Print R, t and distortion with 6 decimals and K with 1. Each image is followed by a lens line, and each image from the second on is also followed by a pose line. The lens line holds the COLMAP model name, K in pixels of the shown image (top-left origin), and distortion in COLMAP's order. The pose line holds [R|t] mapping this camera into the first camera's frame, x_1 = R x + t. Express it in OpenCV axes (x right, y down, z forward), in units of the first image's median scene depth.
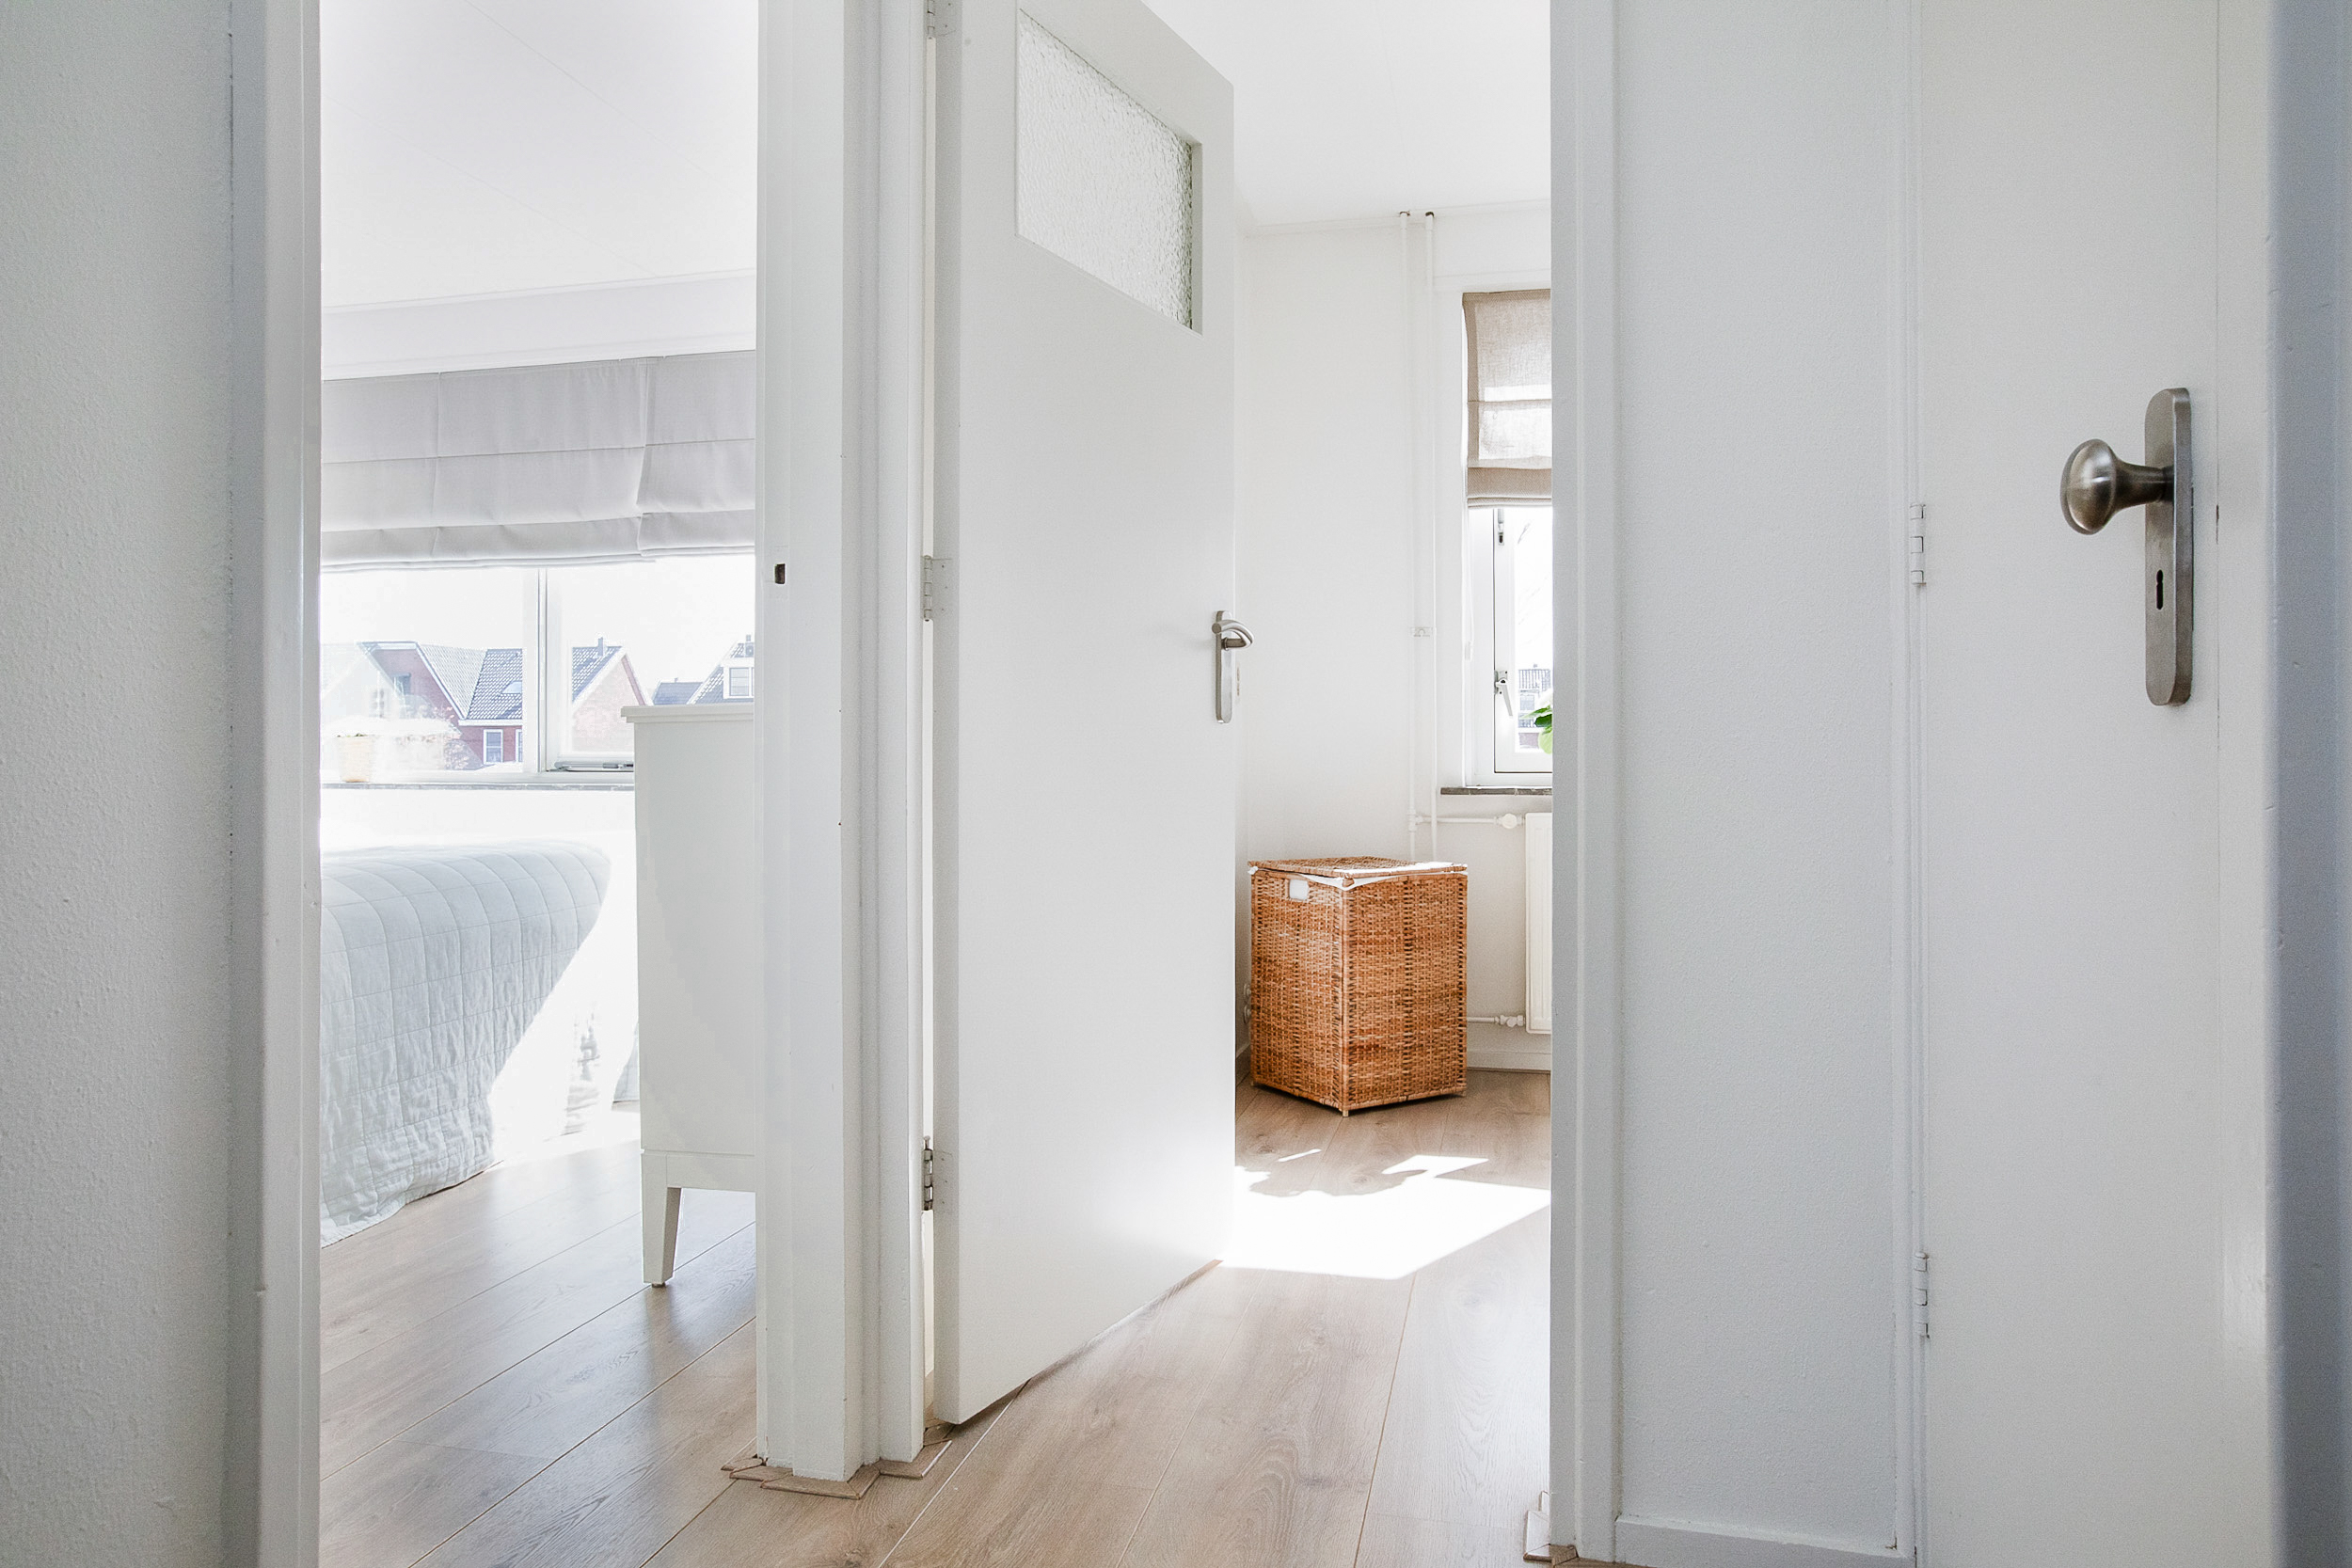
lens RADIAL K [[1389.5, 0, 1129.4], [0, 1389.5, 784.0], [0, 0, 1]] dist [-0.035000, 0.033249]
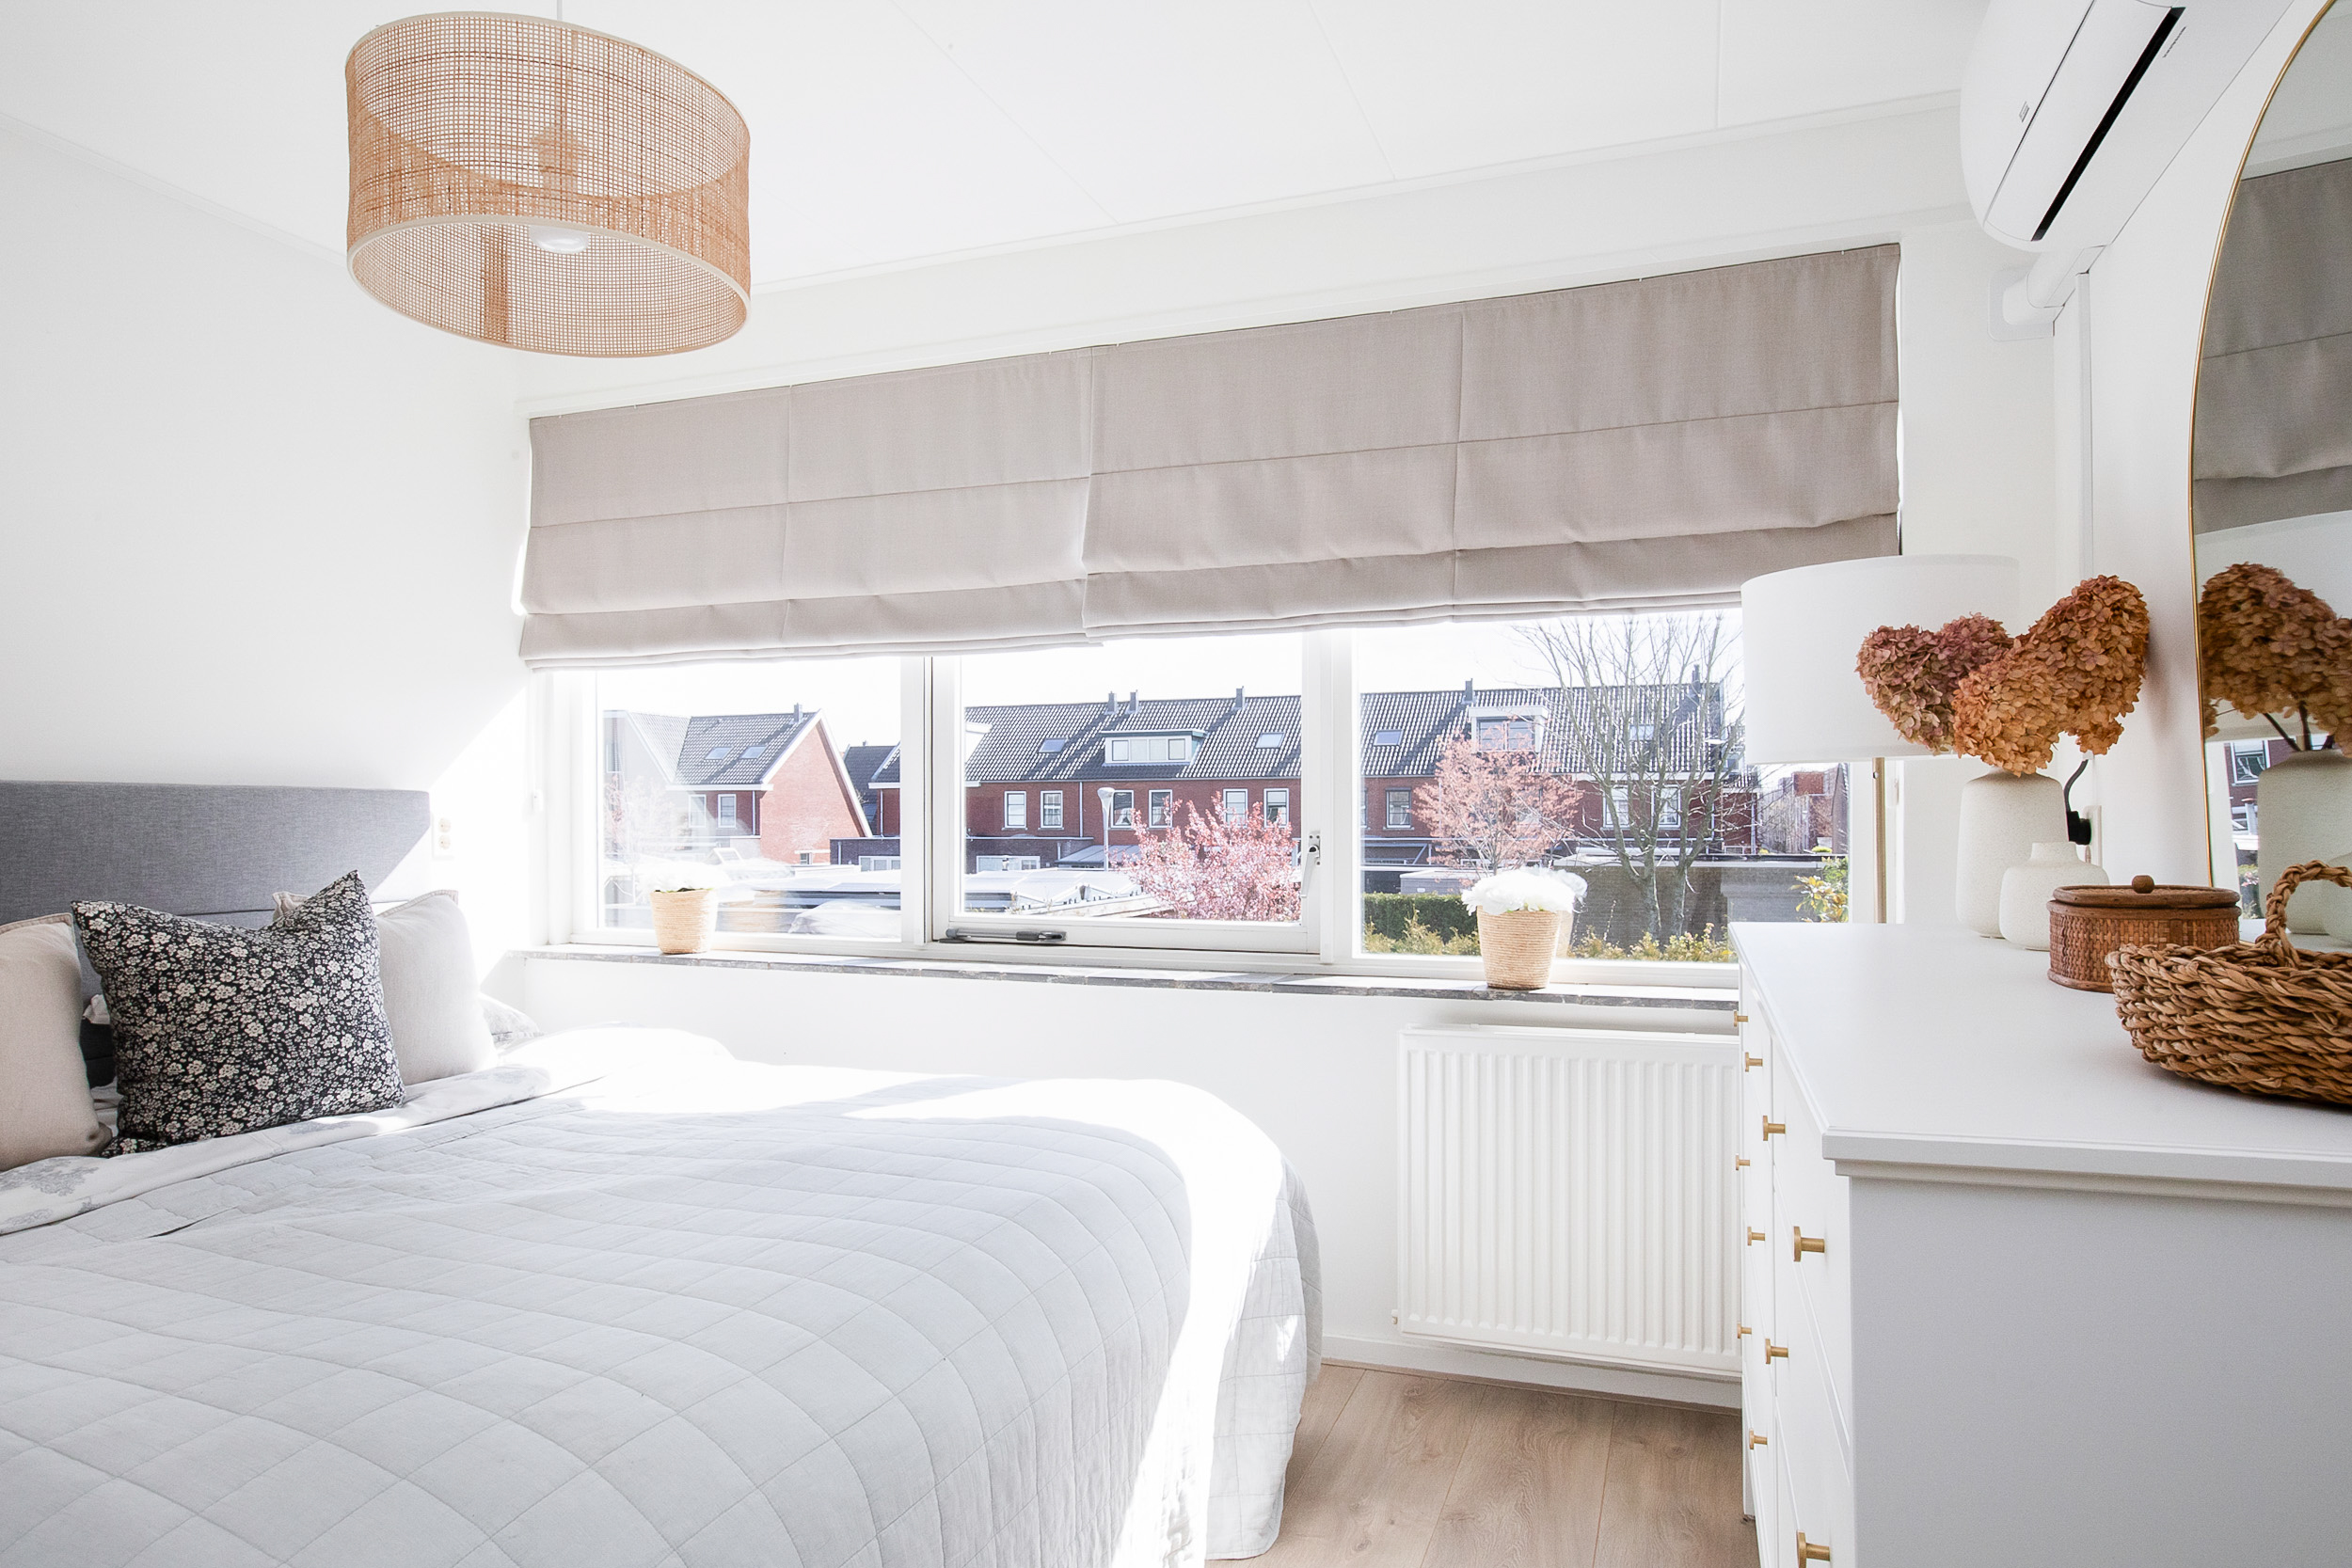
lens RADIAL K [[1389.5, 0, 1164.0], [0, 1389.5, 831.2], [0, 0, 1]] dist [-0.035000, 0.033249]
pose [[0.995077, 0.002404, -0.099071, -0.355351], [-0.003367, 0.999949, -0.009546, -0.089744], [0.099043, 0.009833, 0.995035, 0.458779]]
